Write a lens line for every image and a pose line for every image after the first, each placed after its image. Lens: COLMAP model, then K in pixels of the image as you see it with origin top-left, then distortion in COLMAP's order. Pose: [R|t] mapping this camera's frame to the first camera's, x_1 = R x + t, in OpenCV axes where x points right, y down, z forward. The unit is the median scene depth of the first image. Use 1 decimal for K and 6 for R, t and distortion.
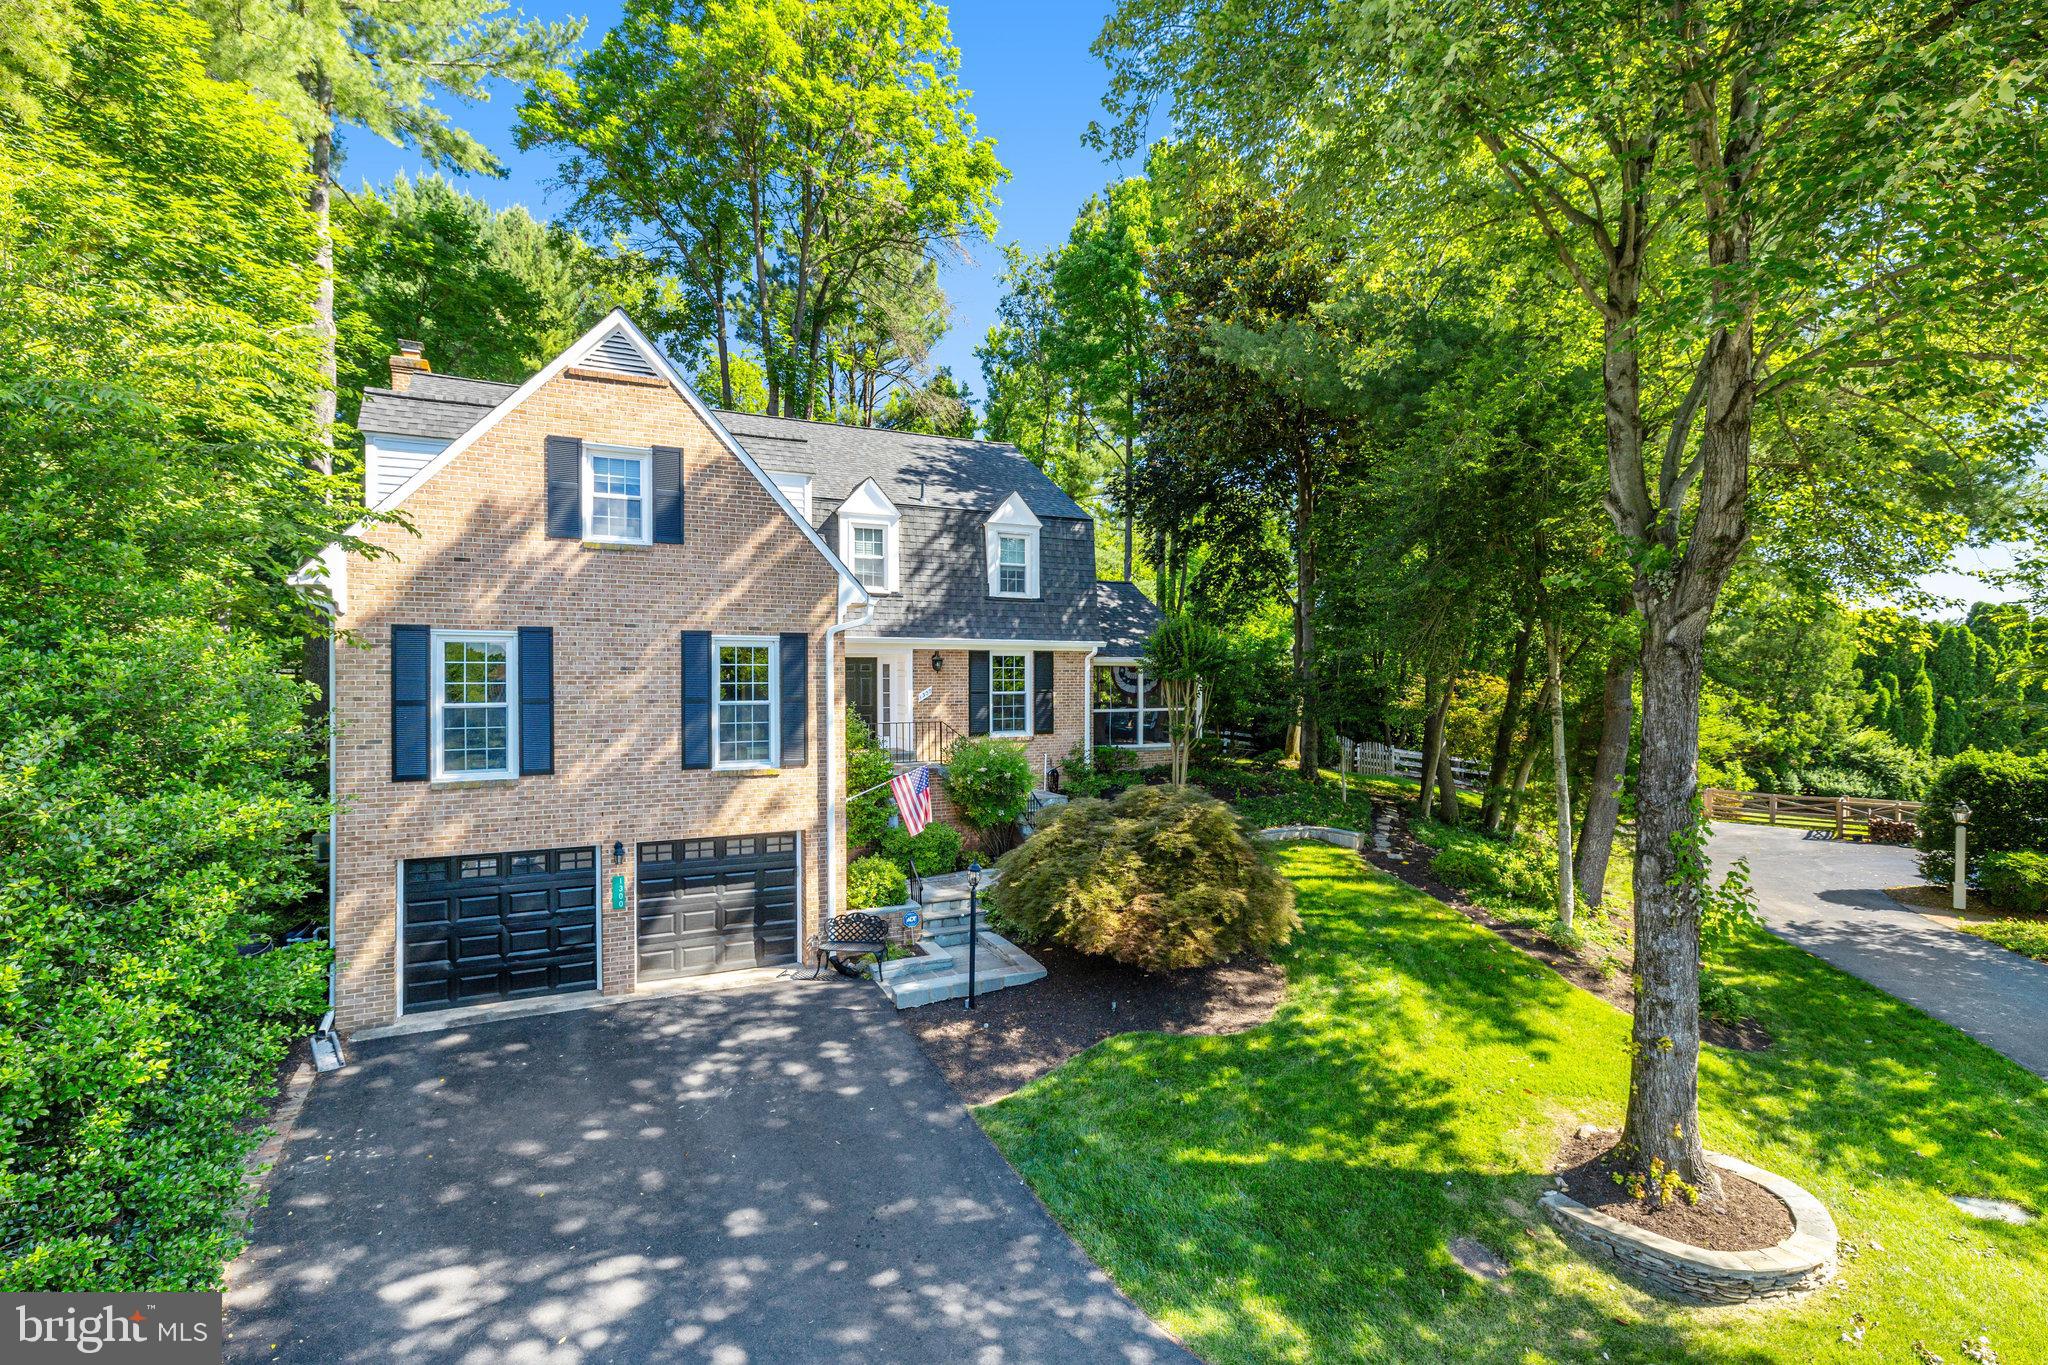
lens RADIAL K [[953.0, 0, 1024.0], [0, 953.0, 682.5], [0, 0, 1]] dist [-0.002609, -0.000904]
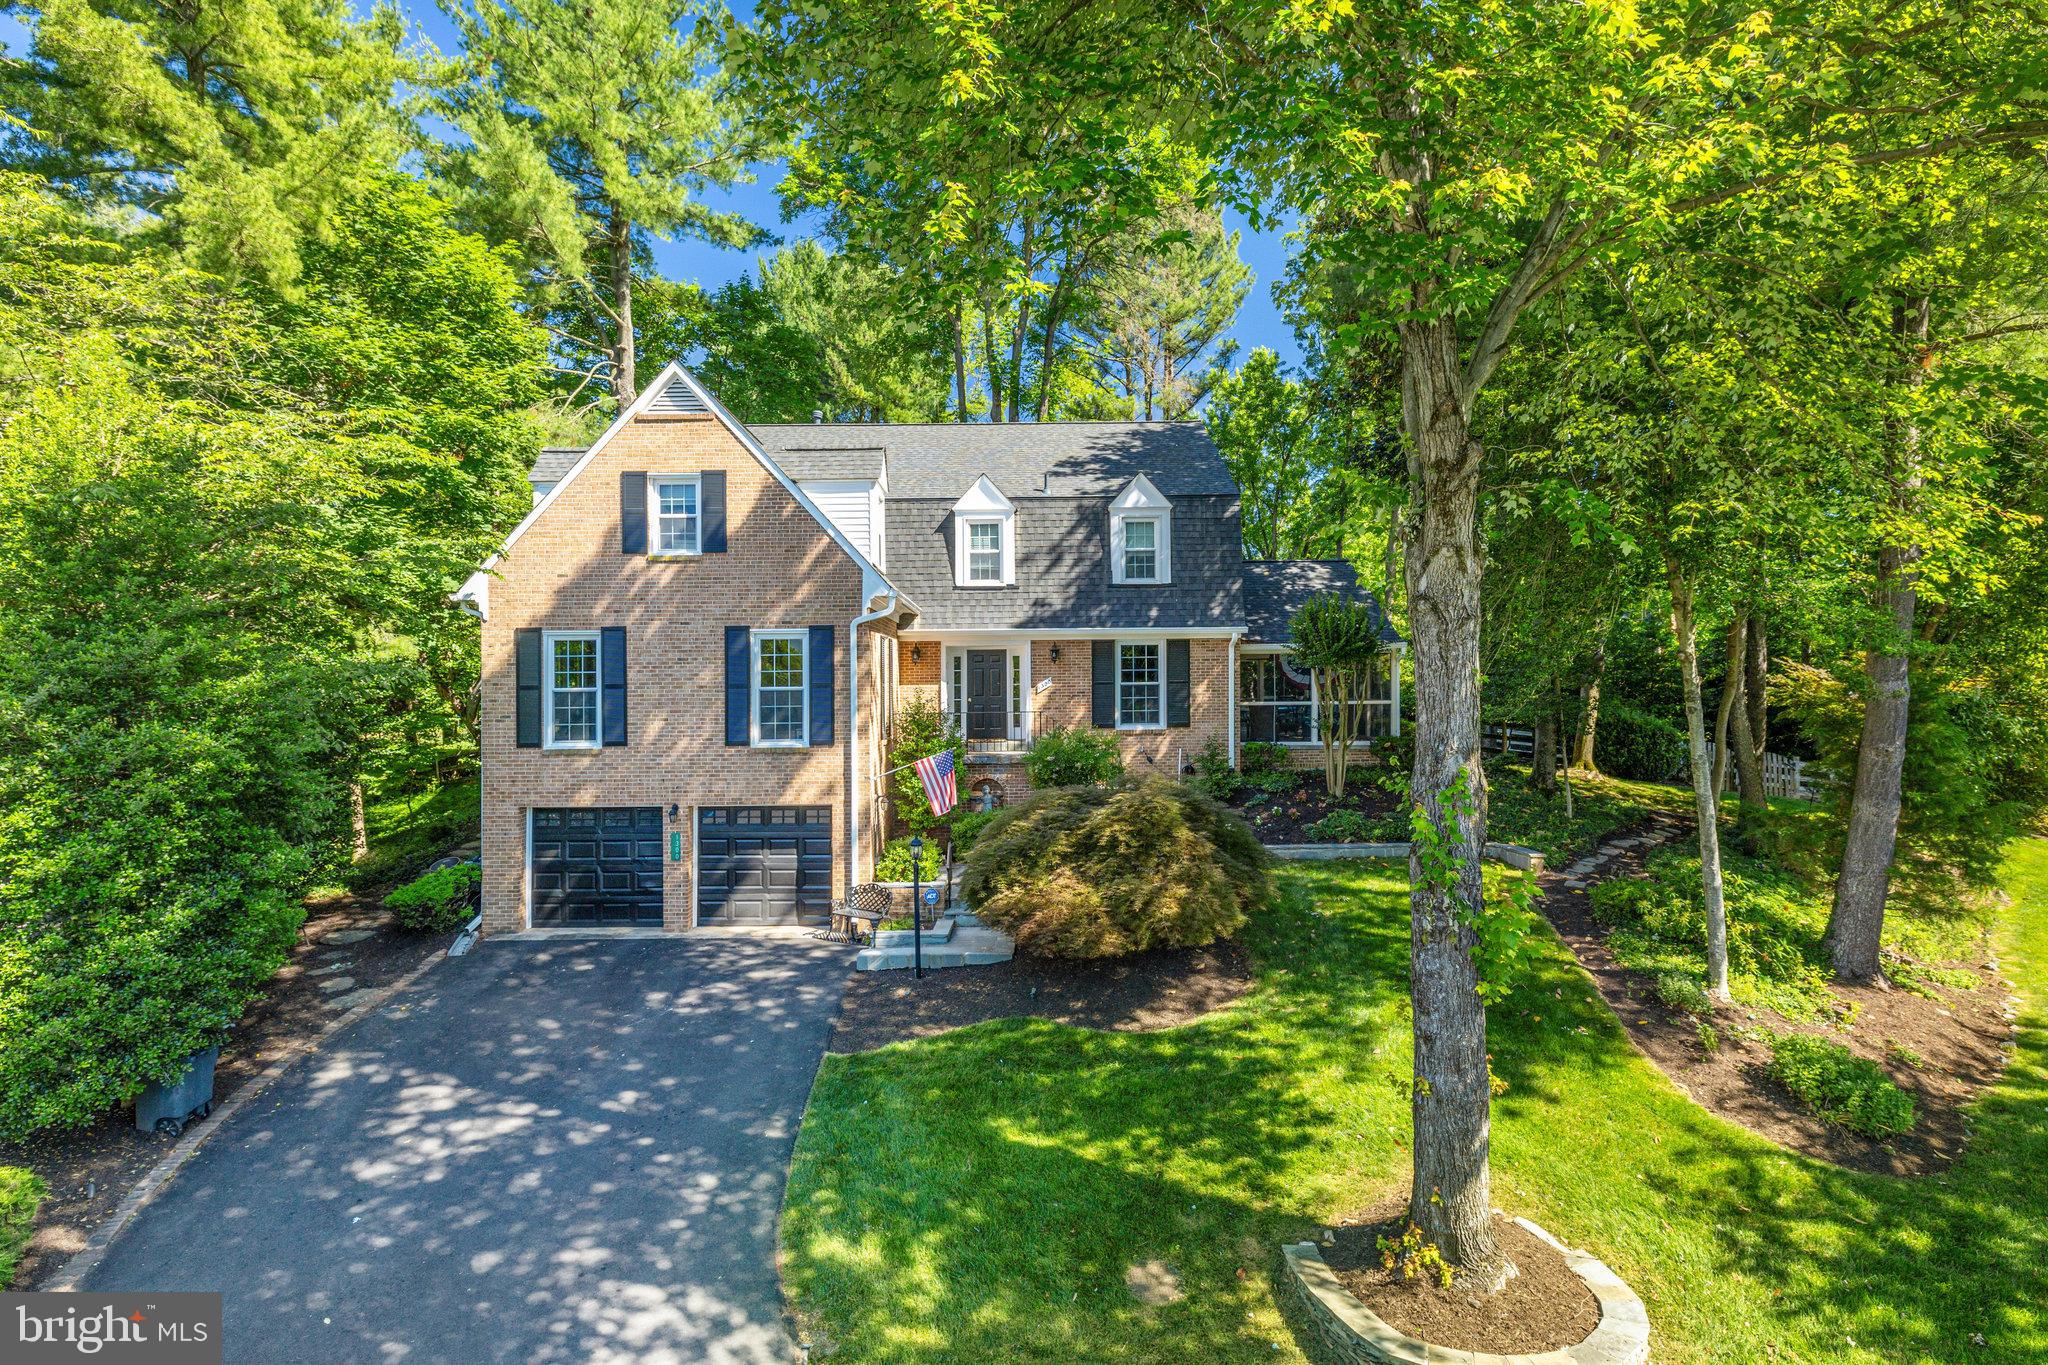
lens RADIAL K [[1033.3, 0, 1024.0], [0, 1033.3, 682.5], [0, 0, 1]] dist [0.000441, 0.001326]
pose [[0.896565, -0.009646, -0.442808, 0.499909], [0.006615, 0.999943, -0.008388, 0.026082], [0.442863, 0.004591, 0.896577, 0.026360]]
